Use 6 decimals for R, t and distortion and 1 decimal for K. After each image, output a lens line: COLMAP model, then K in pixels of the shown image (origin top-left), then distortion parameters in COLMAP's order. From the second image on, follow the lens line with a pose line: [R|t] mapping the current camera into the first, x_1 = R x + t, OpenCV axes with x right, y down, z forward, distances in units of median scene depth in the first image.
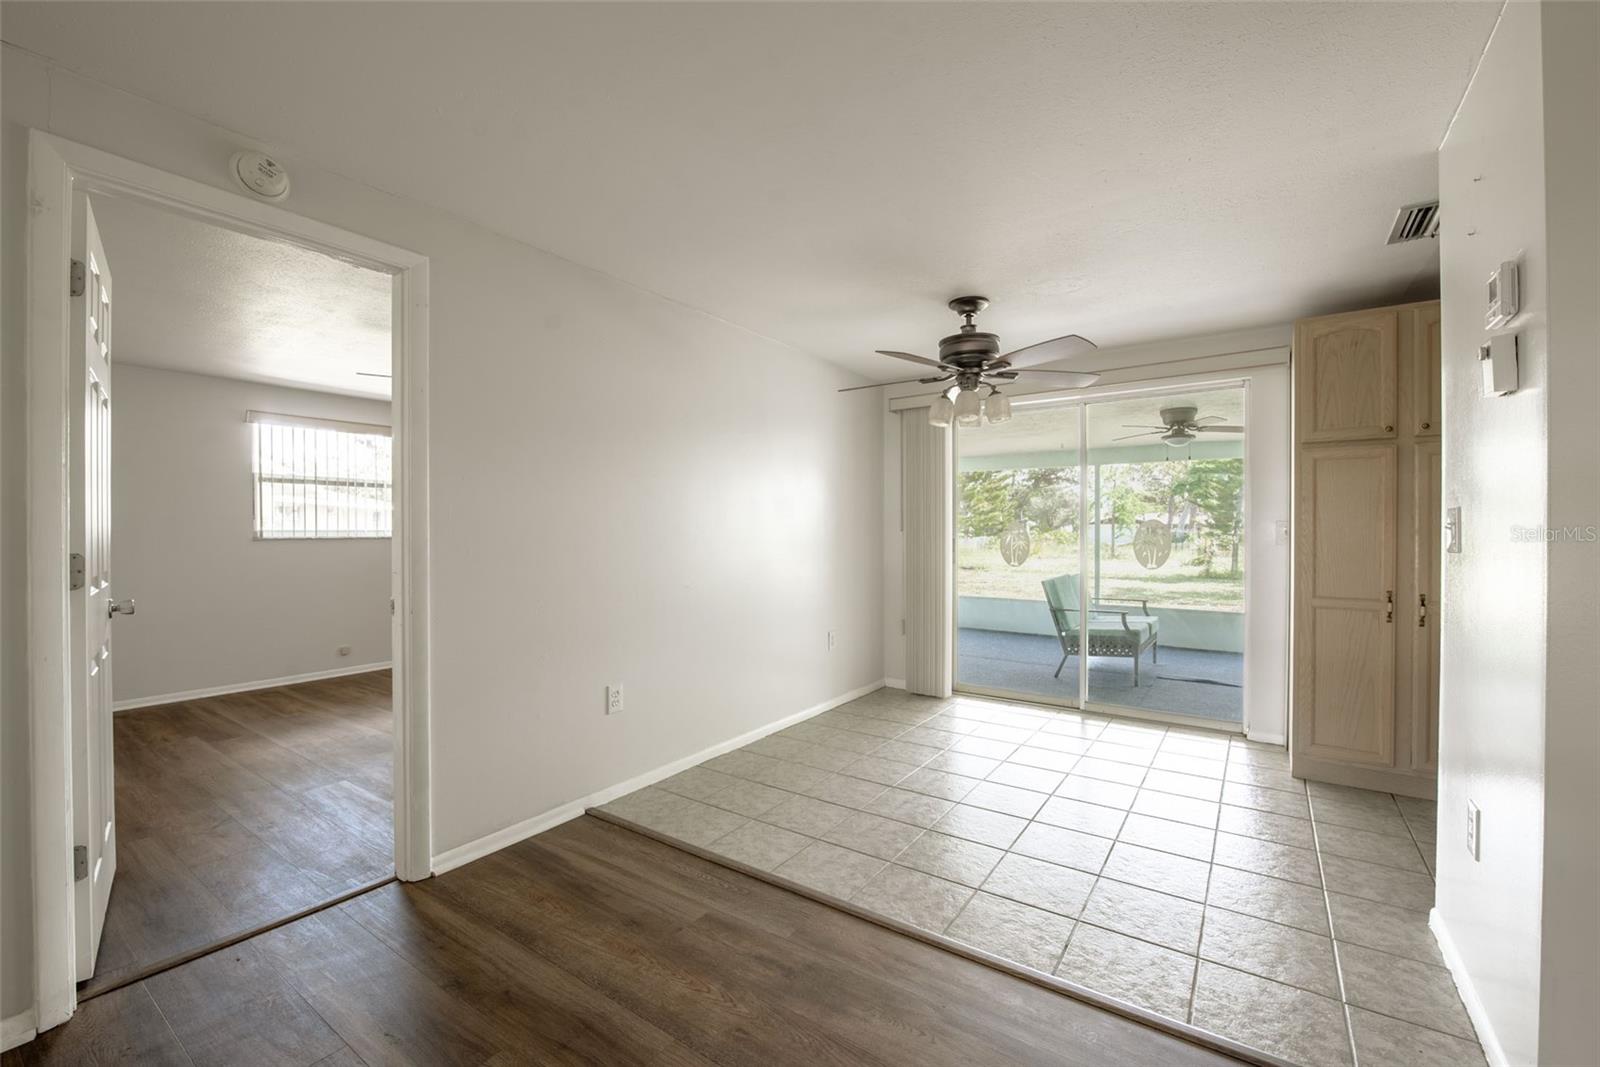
lens RADIAL K [[659.4, 0, 800.0], [0, 659.4, 533.5], [0, 0, 1]] dist [-0.001082, -0.000345]
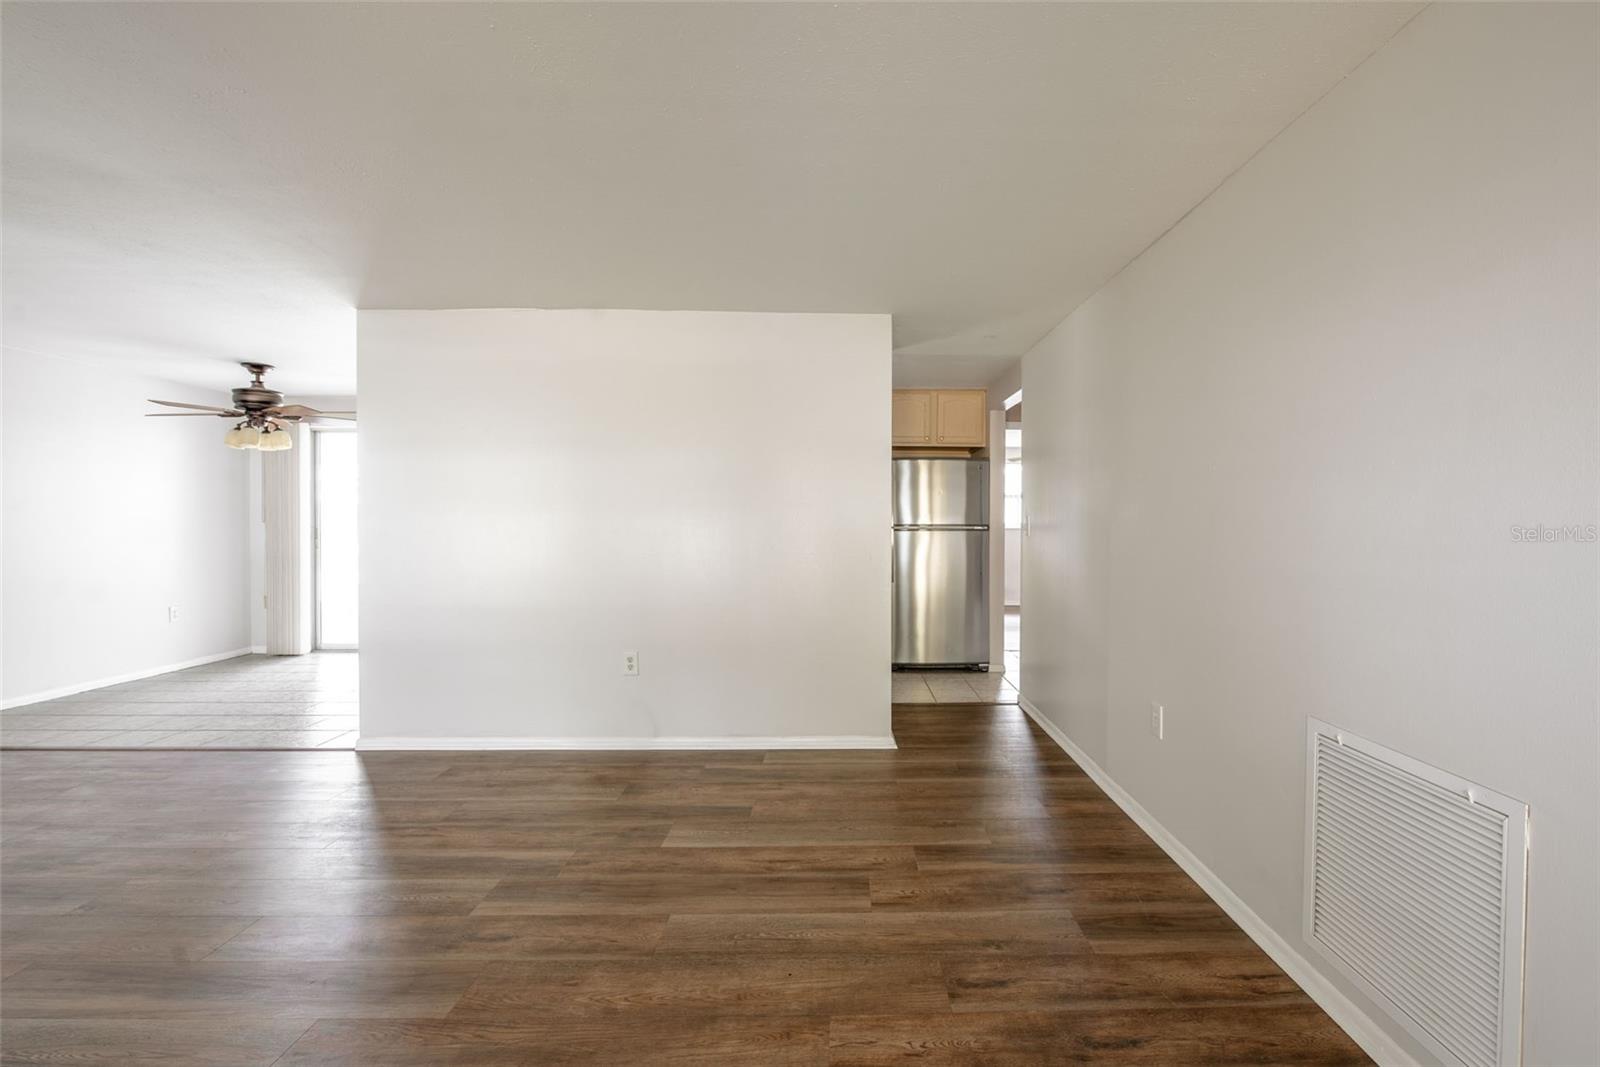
lens RADIAL K [[707.9, 0, 876.0], [0, 707.9, 540.6], [0, 0, 1]] dist [-0.016425, -0.001053]
pose [[0.797952, -0.005307, 0.602697, 0.412547], [-0.006448, 0.999829, 0.017341, -0.003026], [-0.602686, -0.017724, 0.797781, -1.038688]]
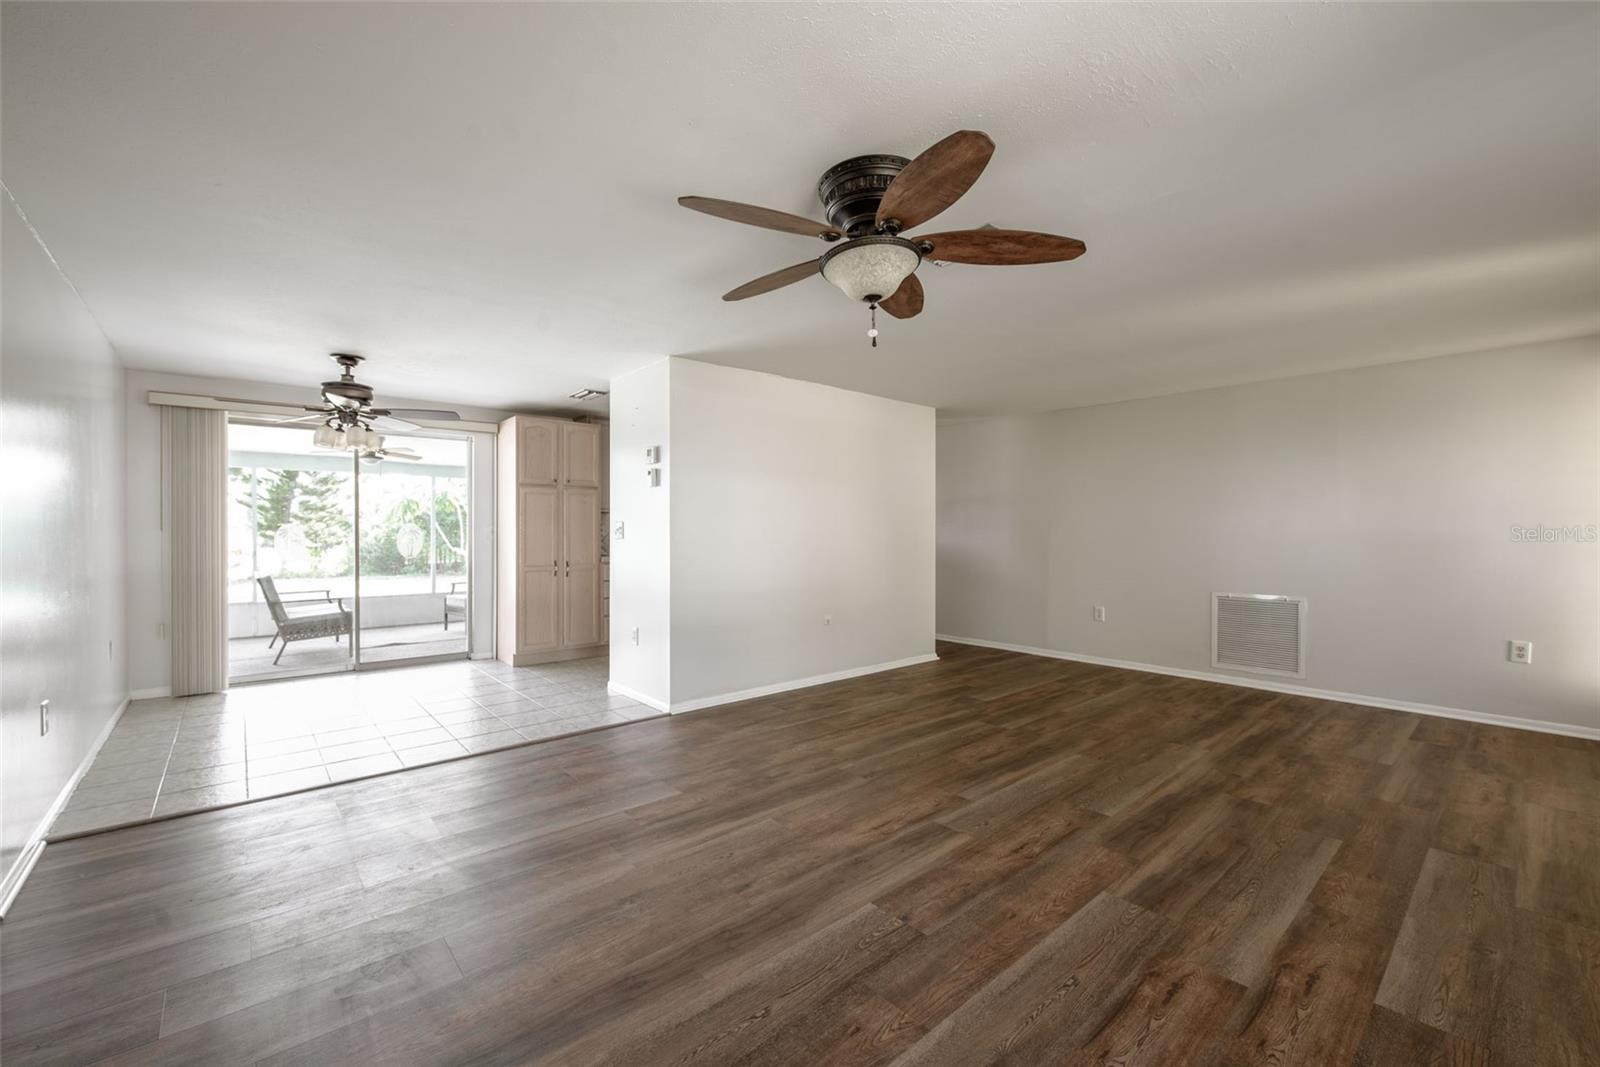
lens RADIAL K [[659.4, 0, 800.0], [0, 659.4, 533.5], [0, 0, 1]] dist [-0.001082, -0.000345]
pose [[0.244857, -0.001195, 0.969559, -0.794217], [0.003225, 0.999995, 0.000418, 0.002265], [-0.969554, 0.003025, 0.244859, -0.192063]]
